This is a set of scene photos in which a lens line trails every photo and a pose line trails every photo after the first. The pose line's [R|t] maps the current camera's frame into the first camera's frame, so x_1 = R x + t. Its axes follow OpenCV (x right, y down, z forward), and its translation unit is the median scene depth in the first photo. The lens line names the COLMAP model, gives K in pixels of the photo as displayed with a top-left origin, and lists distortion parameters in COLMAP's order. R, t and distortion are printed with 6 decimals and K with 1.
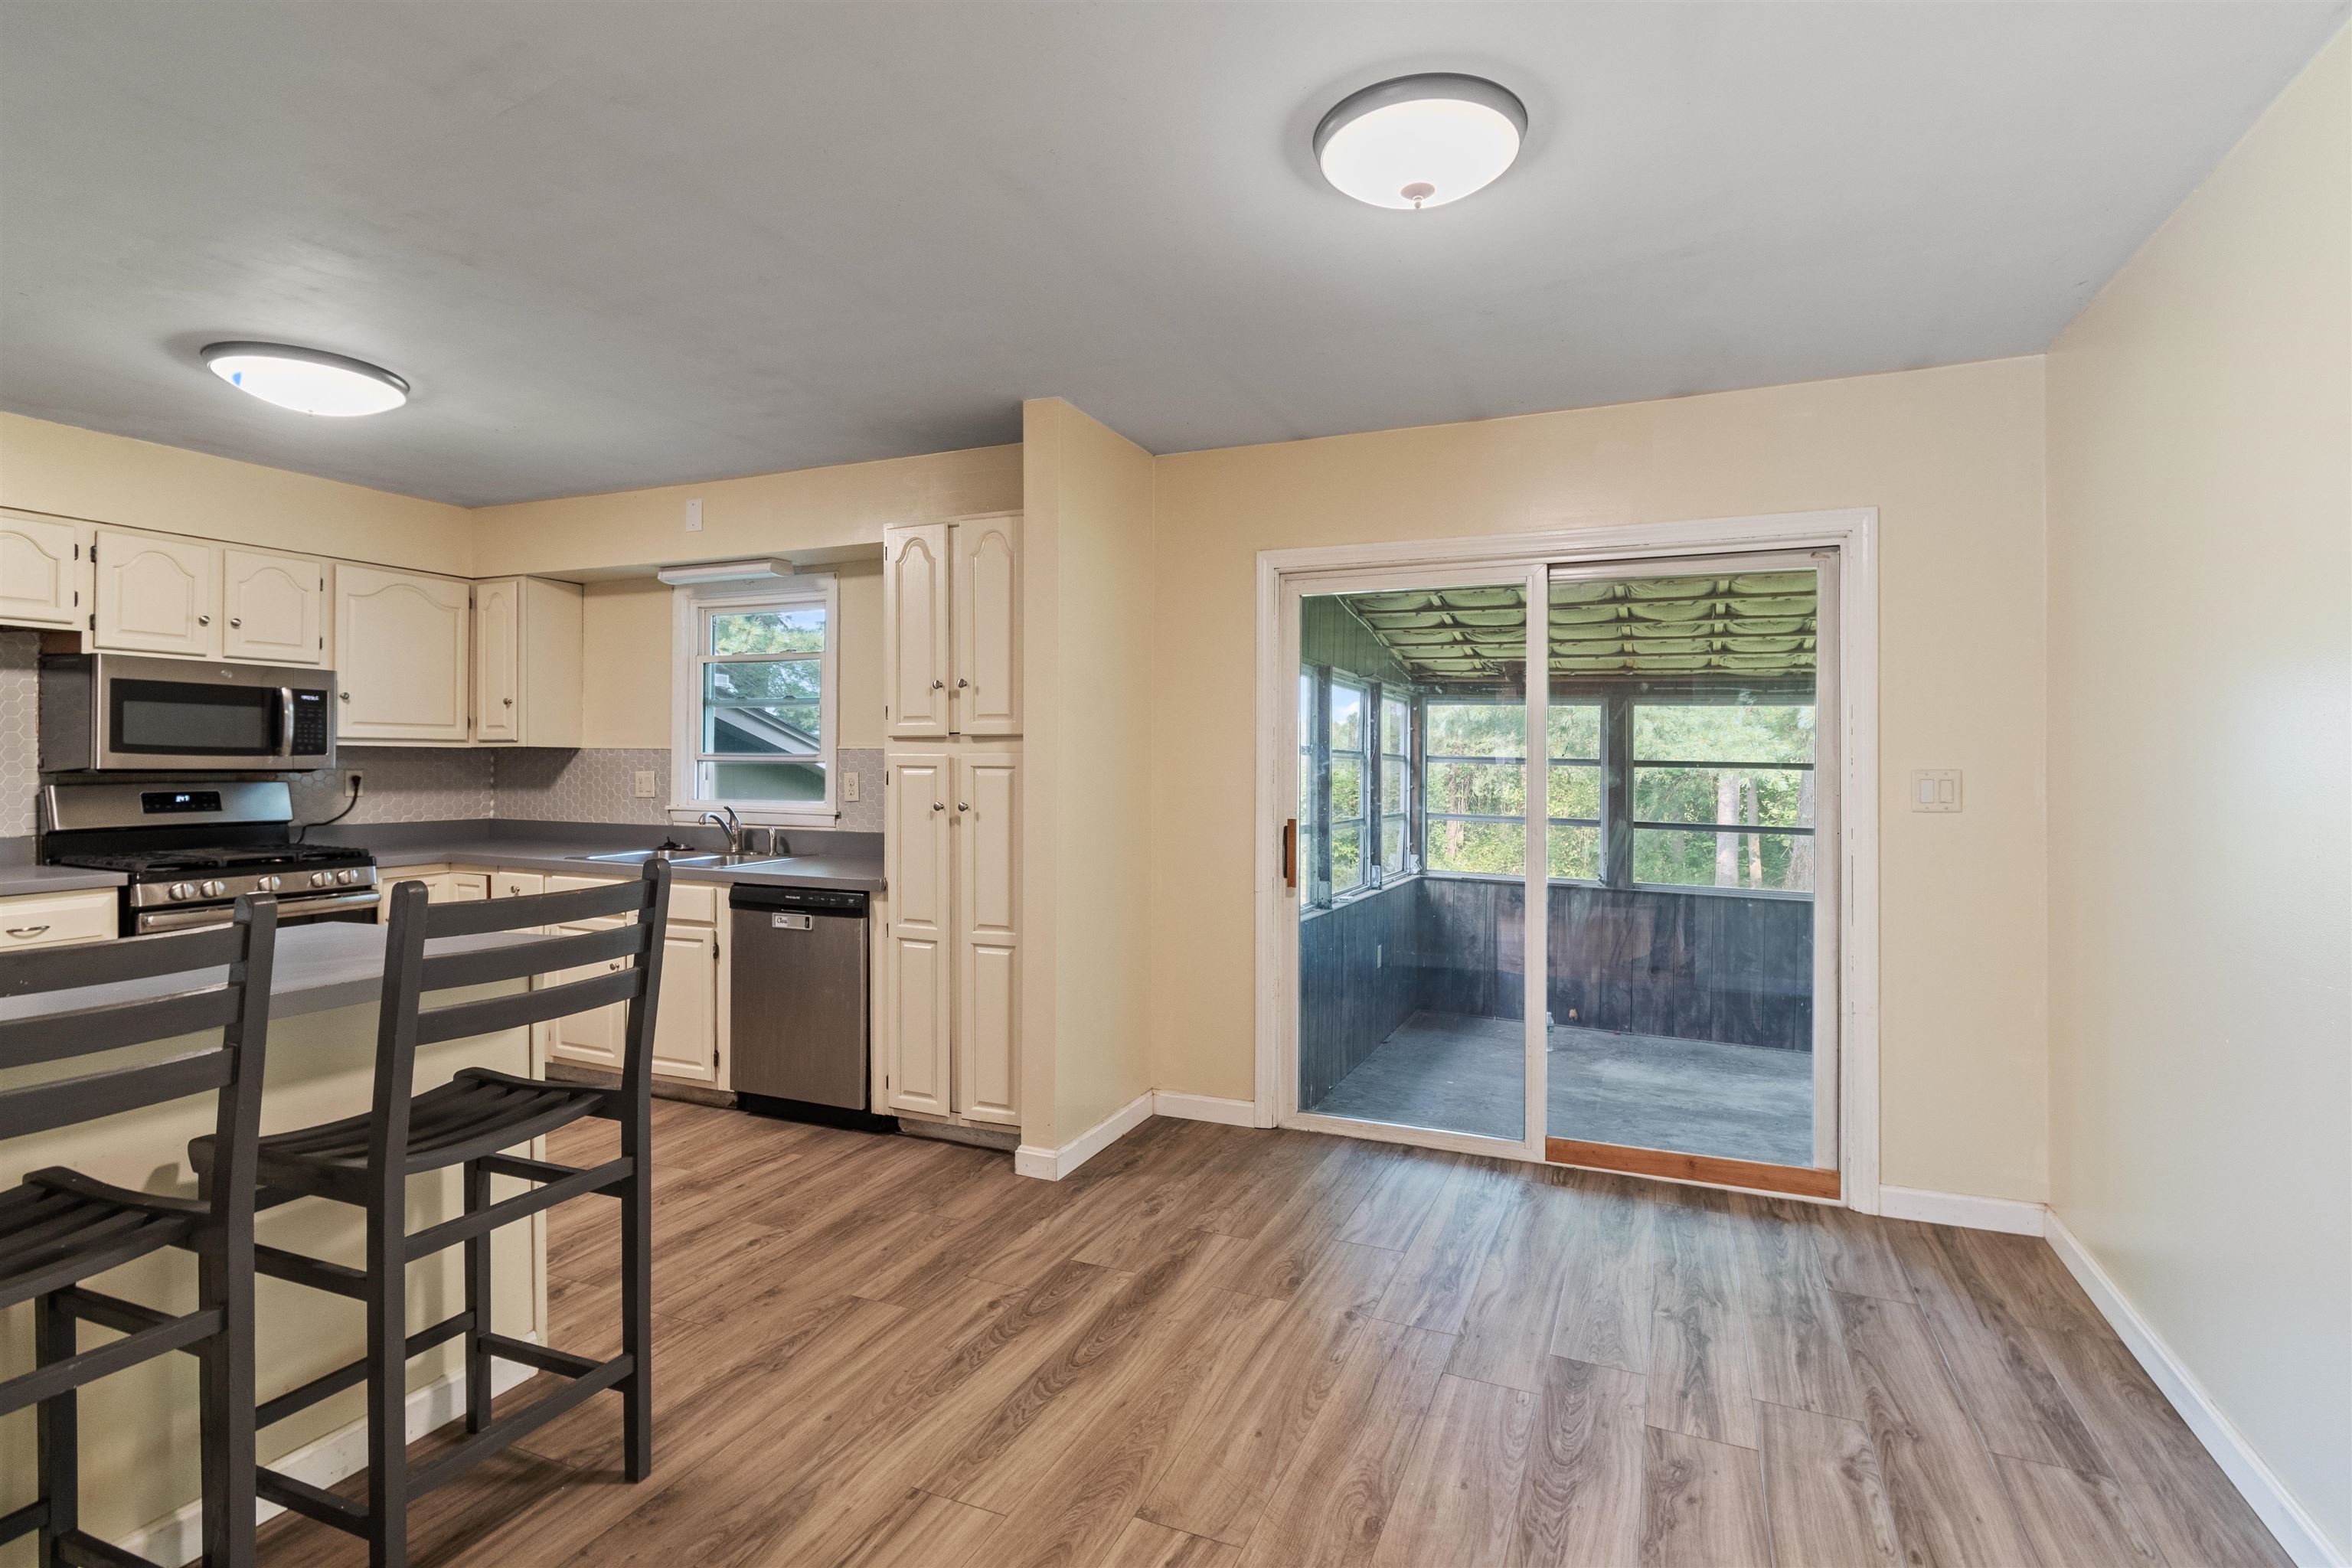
lens RADIAL K [[1112.8, 0, 1186.4], [0, 1112.8, 774.1], [0, 0, 1]] dist [-0.001286, -0.000710]
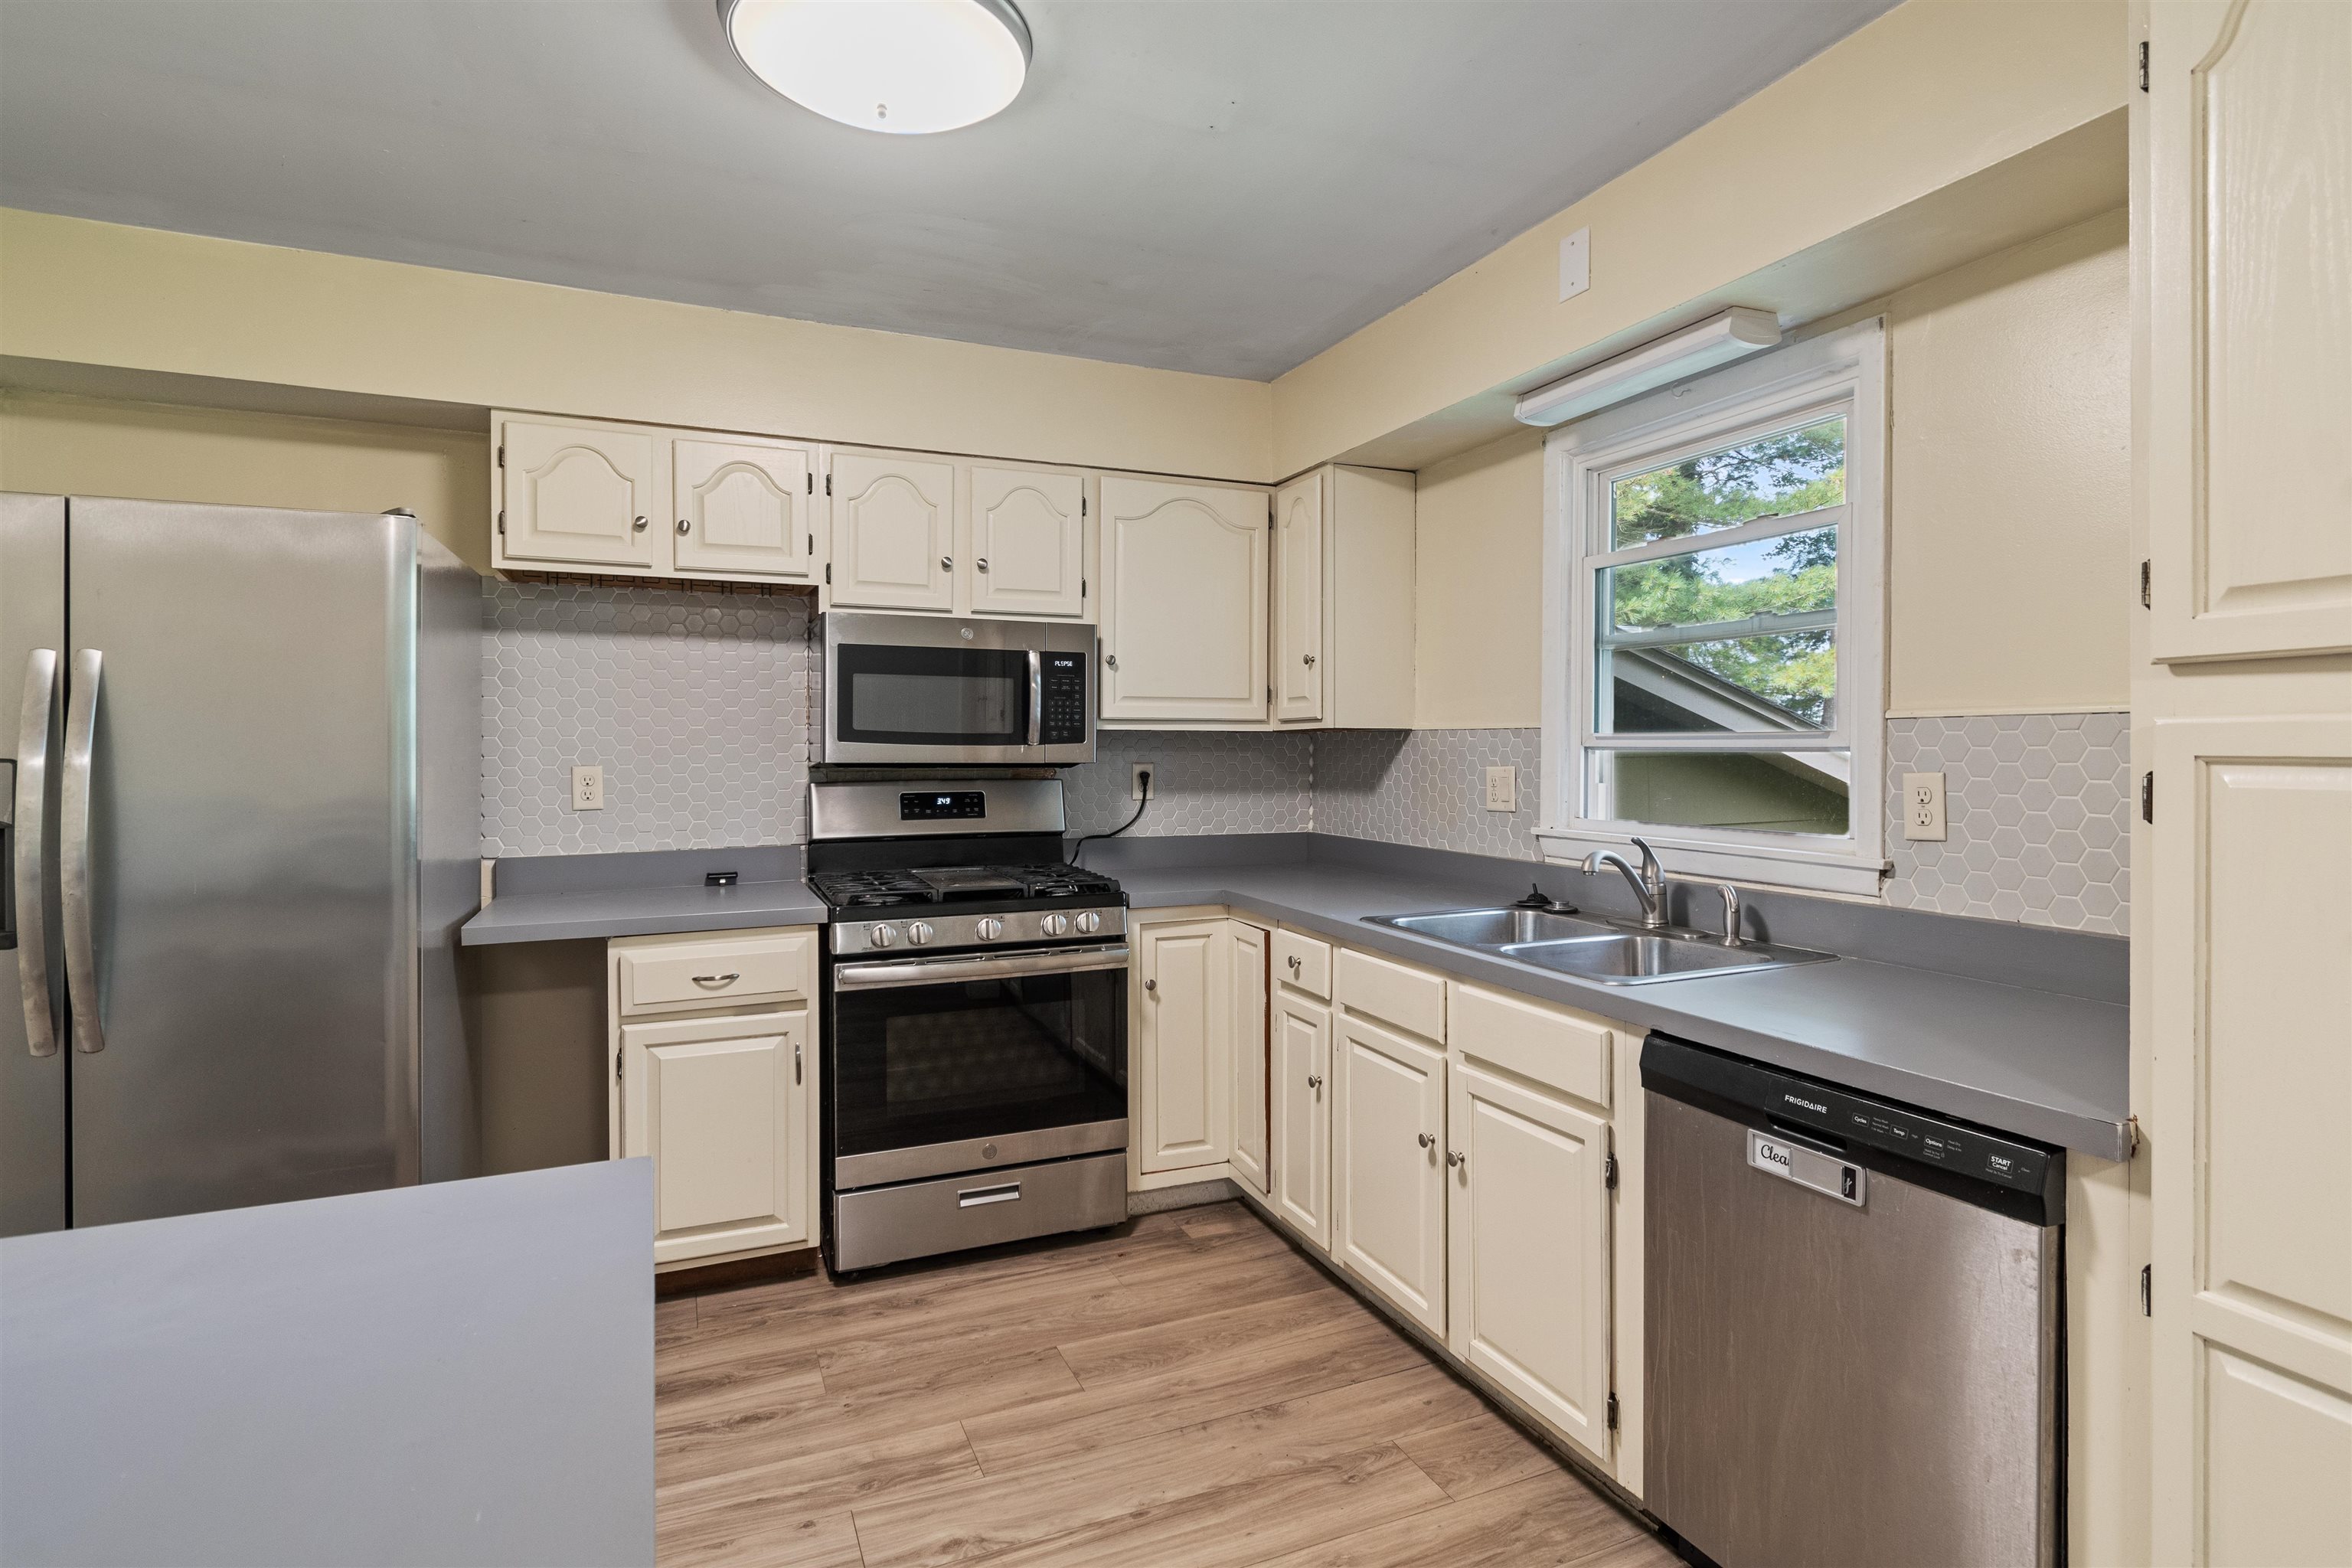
lens RADIAL K [[1201.2, 0, 1205.5], [0, 1201.2, 761.3], [0, 0, 1]] dist [-0.000298, -0.000438]
pose [[0.739702, 0.000403, -0.672935, -0.193323], [-0.002187, 0.999996, -0.001804, -0.004302], [0.672931, 0.002806, 0.739700, 0.470353]]
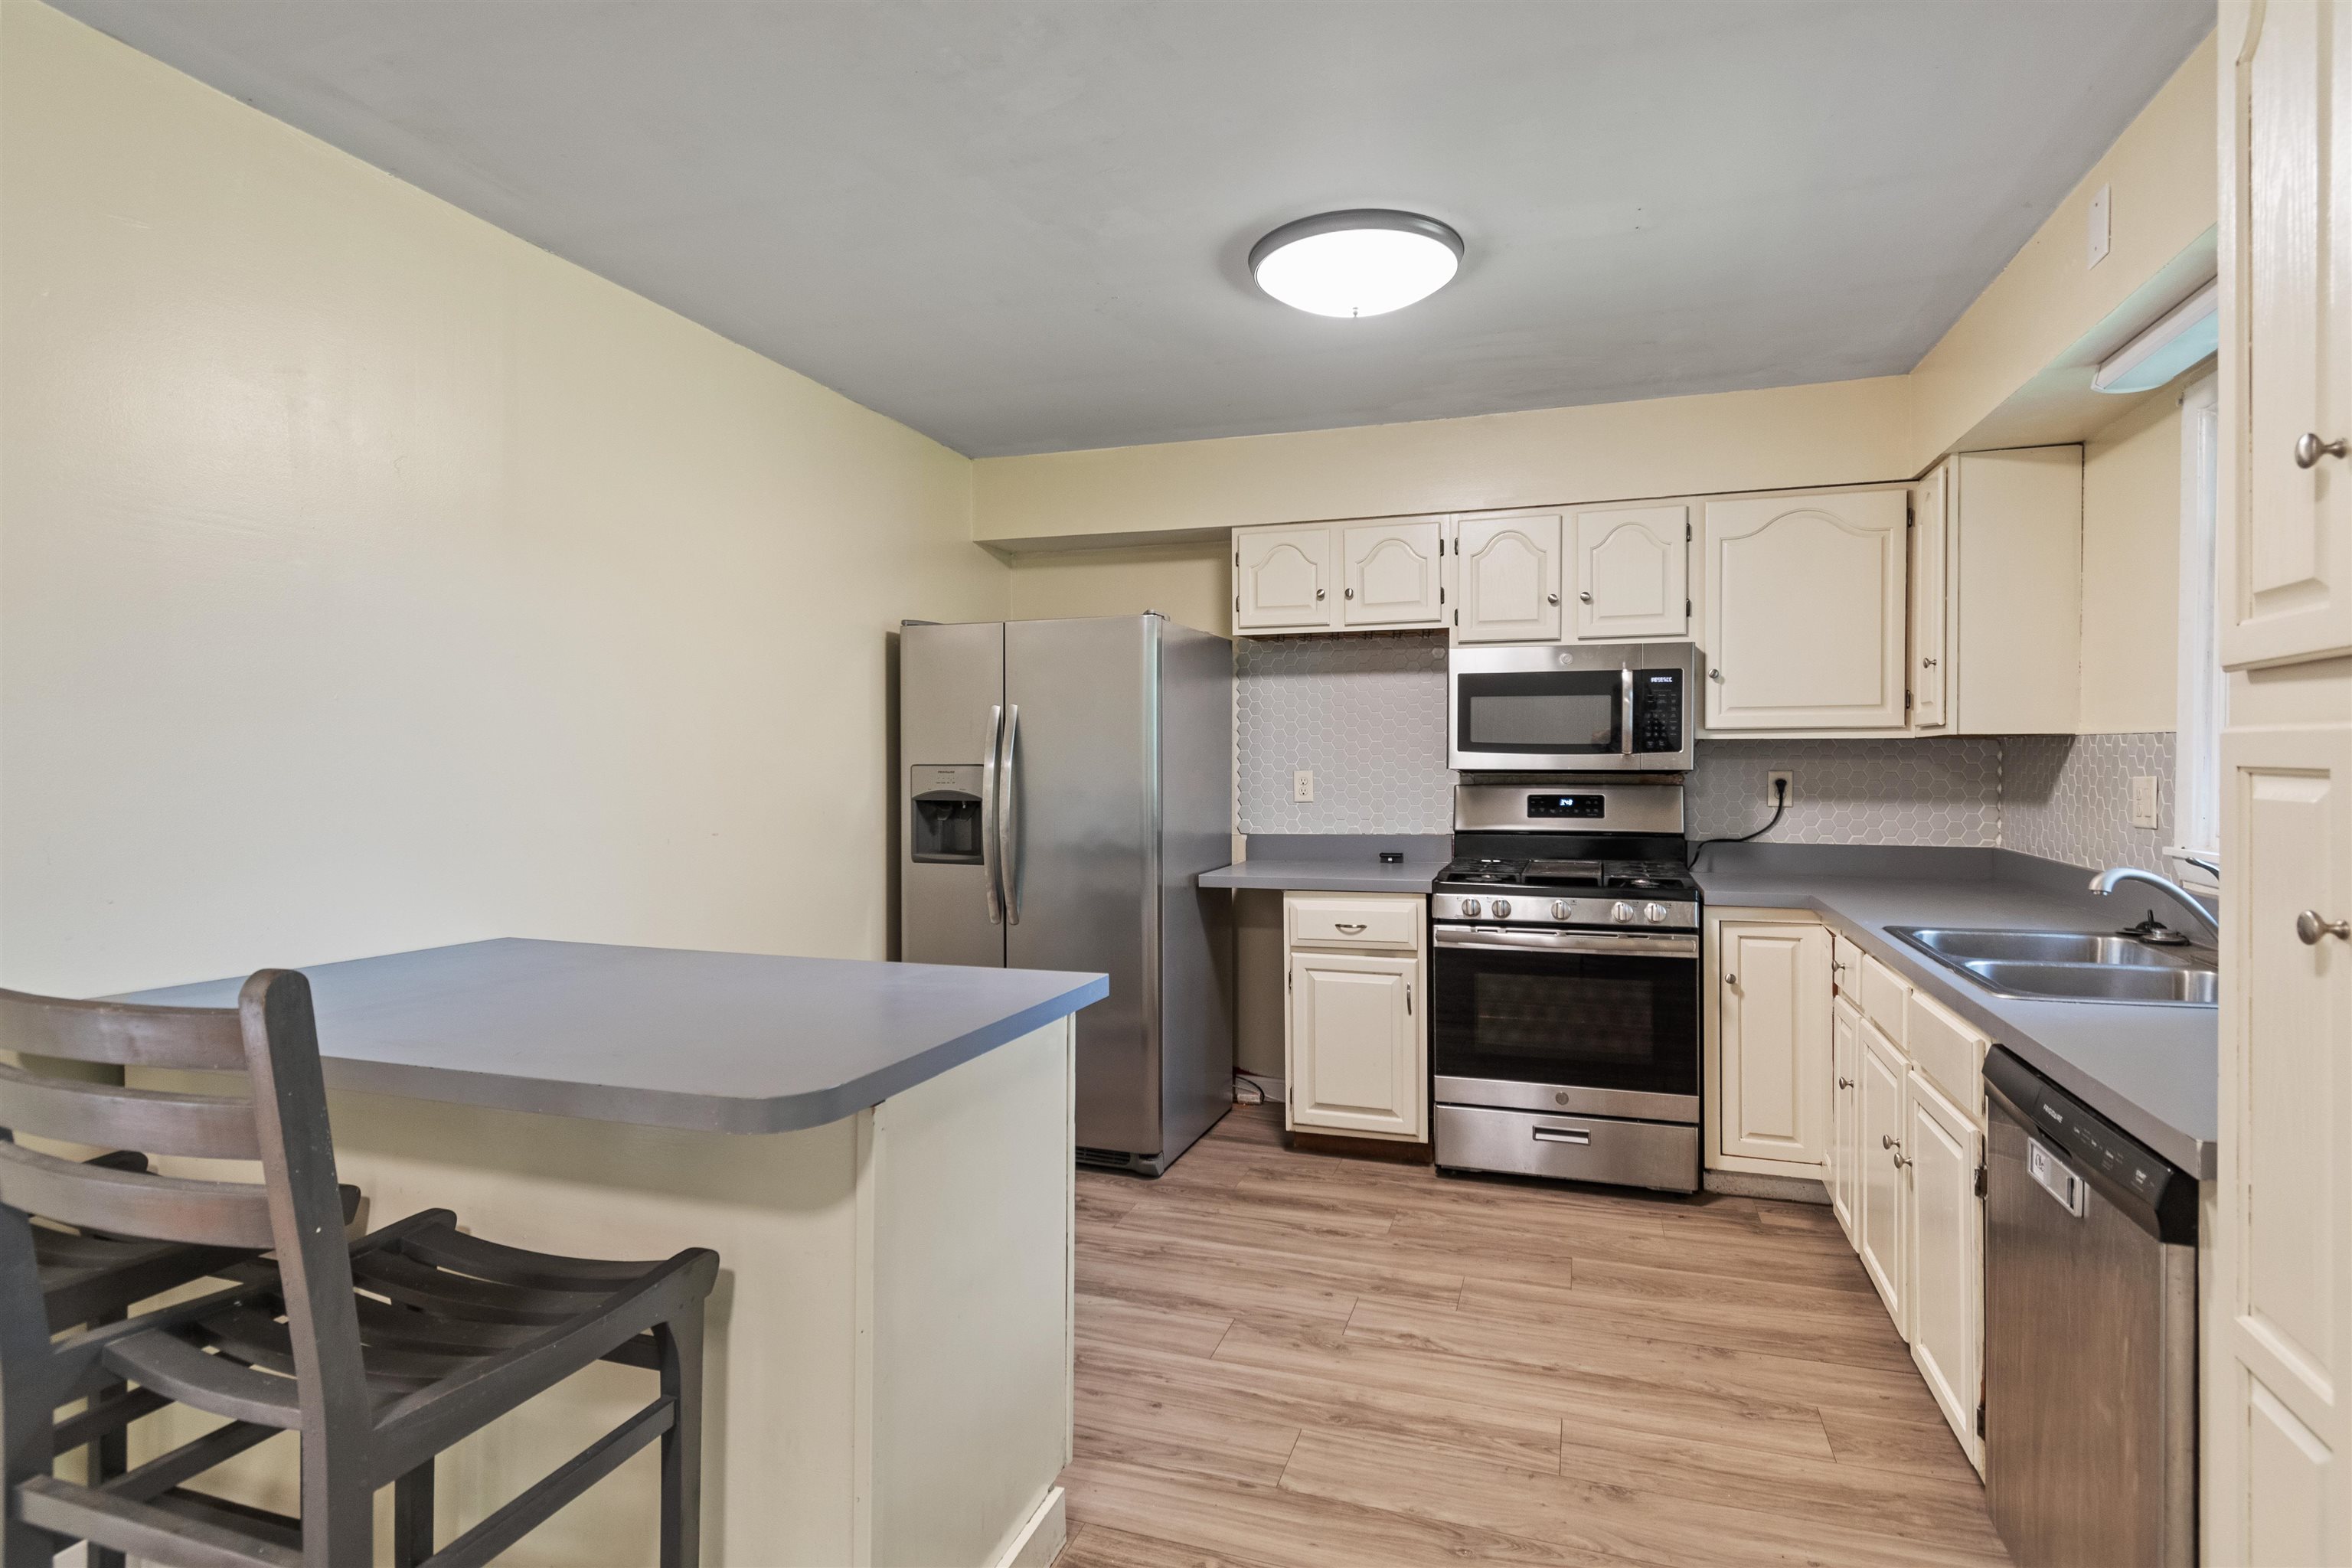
lens RADIAL K [[1188.5, 0, 1176.0], [0, 1188.5, 784.0], [0, 0, 1]] dist [0.001129, -0.001511]
pose [[0.087712, 0.015641, -0.996023, 0.020808], [-0.006416, 0.999865, 0.015136, -0.004990], [0.996125, 0.005063, 0.087800, 0.561437]]
